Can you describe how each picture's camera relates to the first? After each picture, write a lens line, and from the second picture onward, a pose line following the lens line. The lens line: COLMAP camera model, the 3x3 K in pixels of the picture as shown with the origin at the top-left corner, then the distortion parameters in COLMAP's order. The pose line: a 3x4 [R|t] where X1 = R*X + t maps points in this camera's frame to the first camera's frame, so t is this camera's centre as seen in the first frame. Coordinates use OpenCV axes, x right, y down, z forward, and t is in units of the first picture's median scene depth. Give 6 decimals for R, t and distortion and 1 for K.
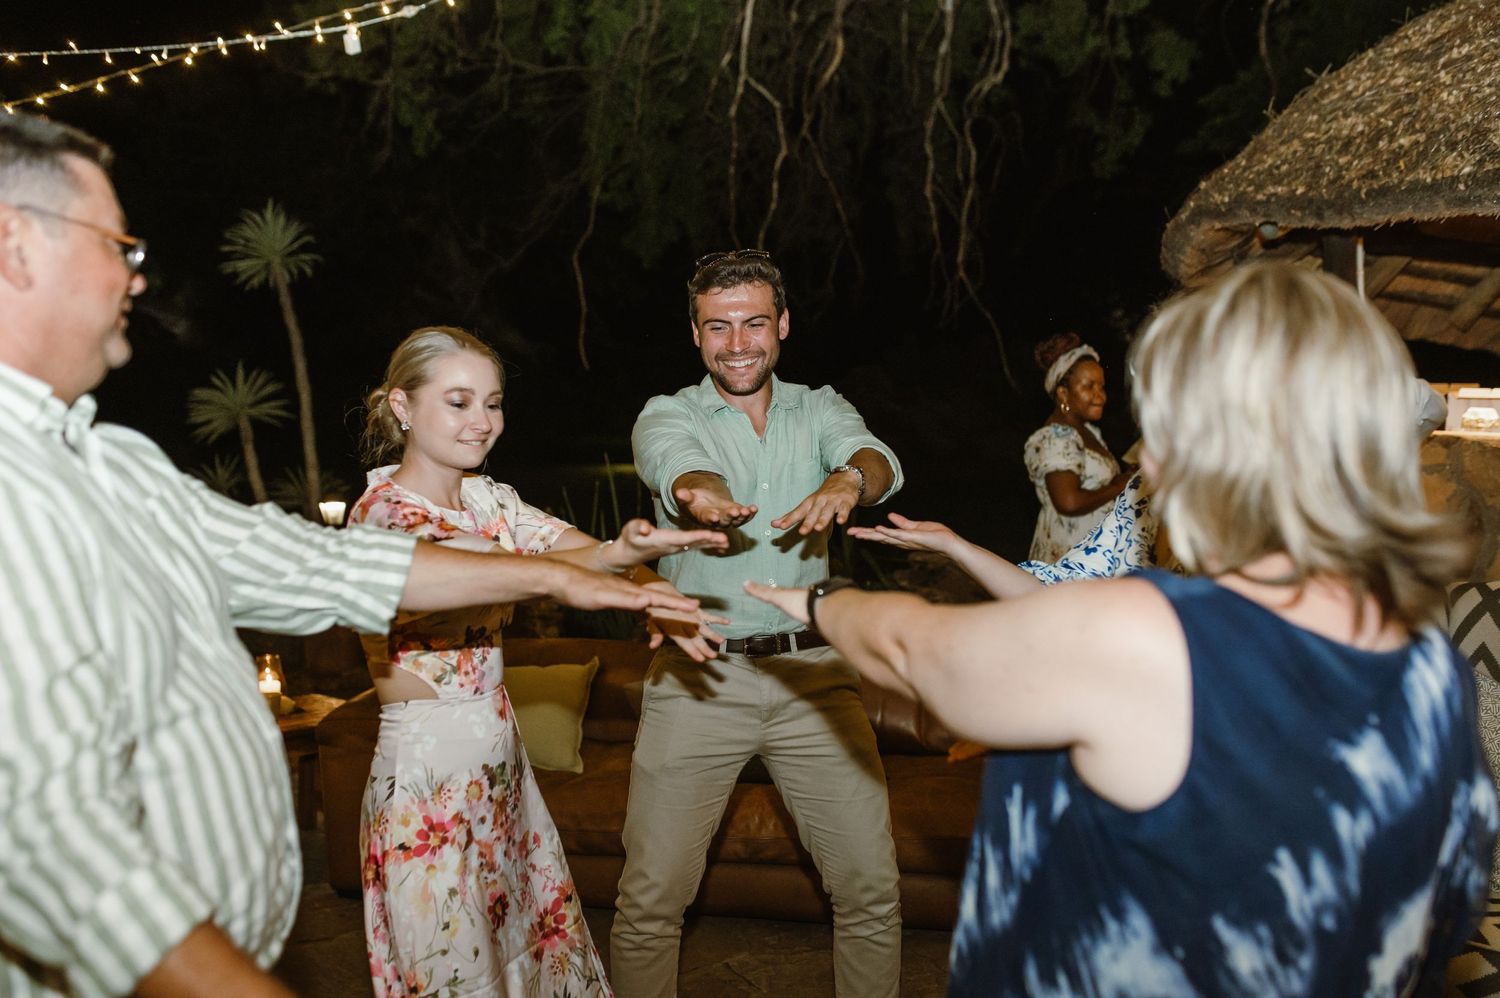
lens RADIAL K [[1405.0, 0, 750.0], [0, 1405.0, 499.0], [0, 0, 1]] dist [0.011840, 0.010954]
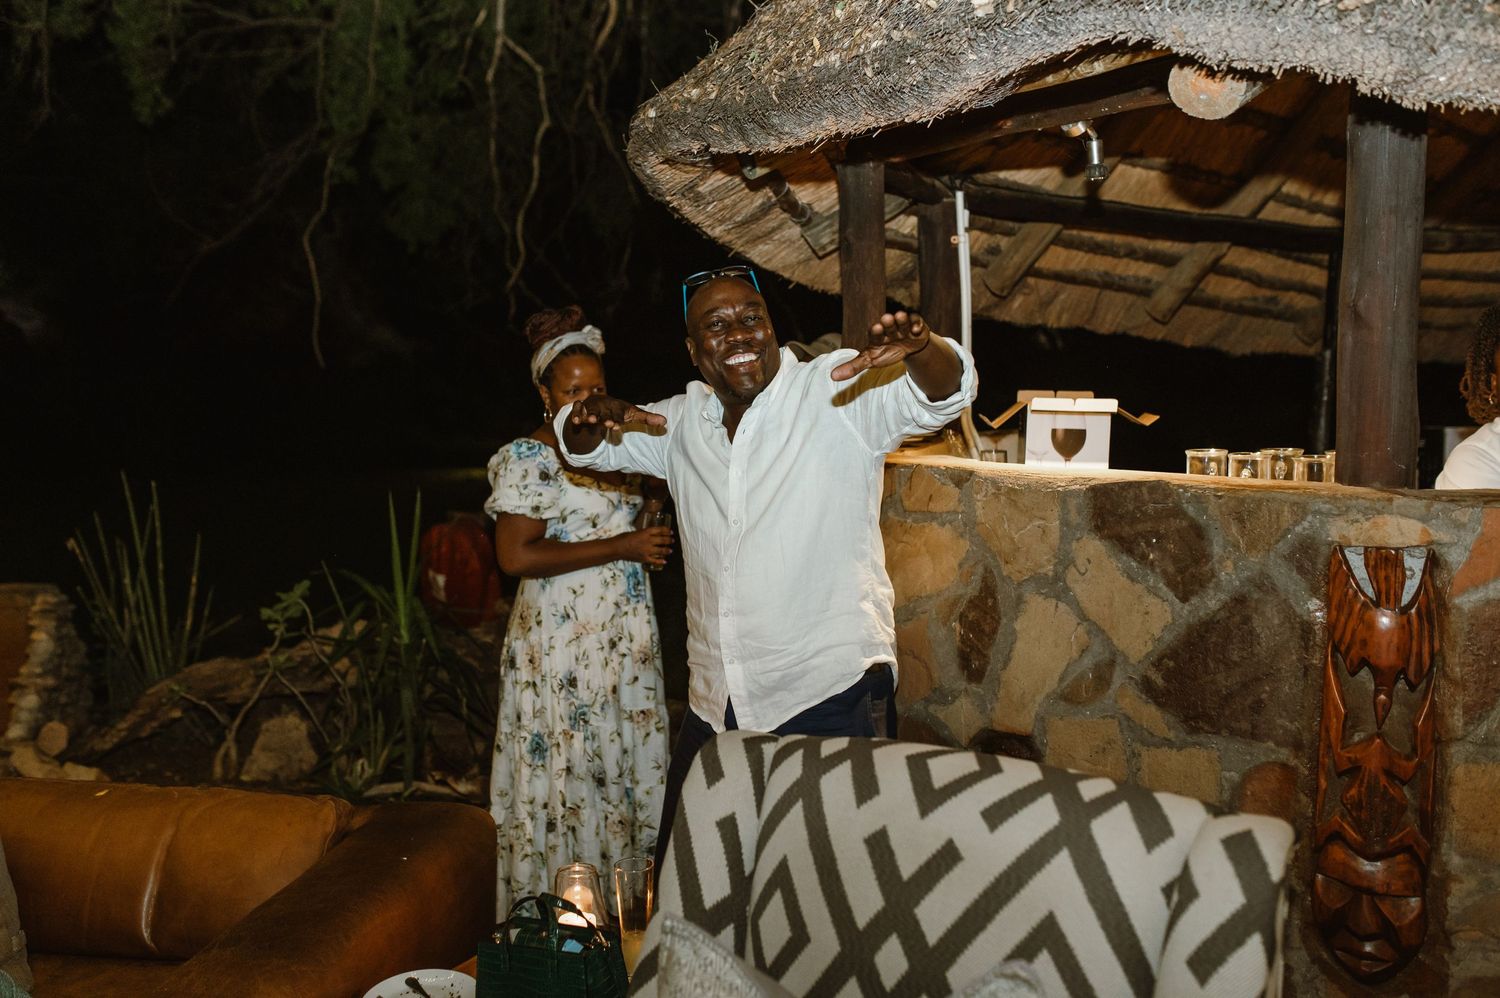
lens RADIAL K [[1405.0, 0, 750.0], [0, 1405.0, 499.0], [0, 0, 1]] dist [0.011840, 0.010954]
pose [[0.998985, 0.001708, 0.045003, 0.237545], [-0.001752, 0.999998, 0.000931, -0.020282], [-0.045001, -0.001009, 0.998986, 0.218868]]
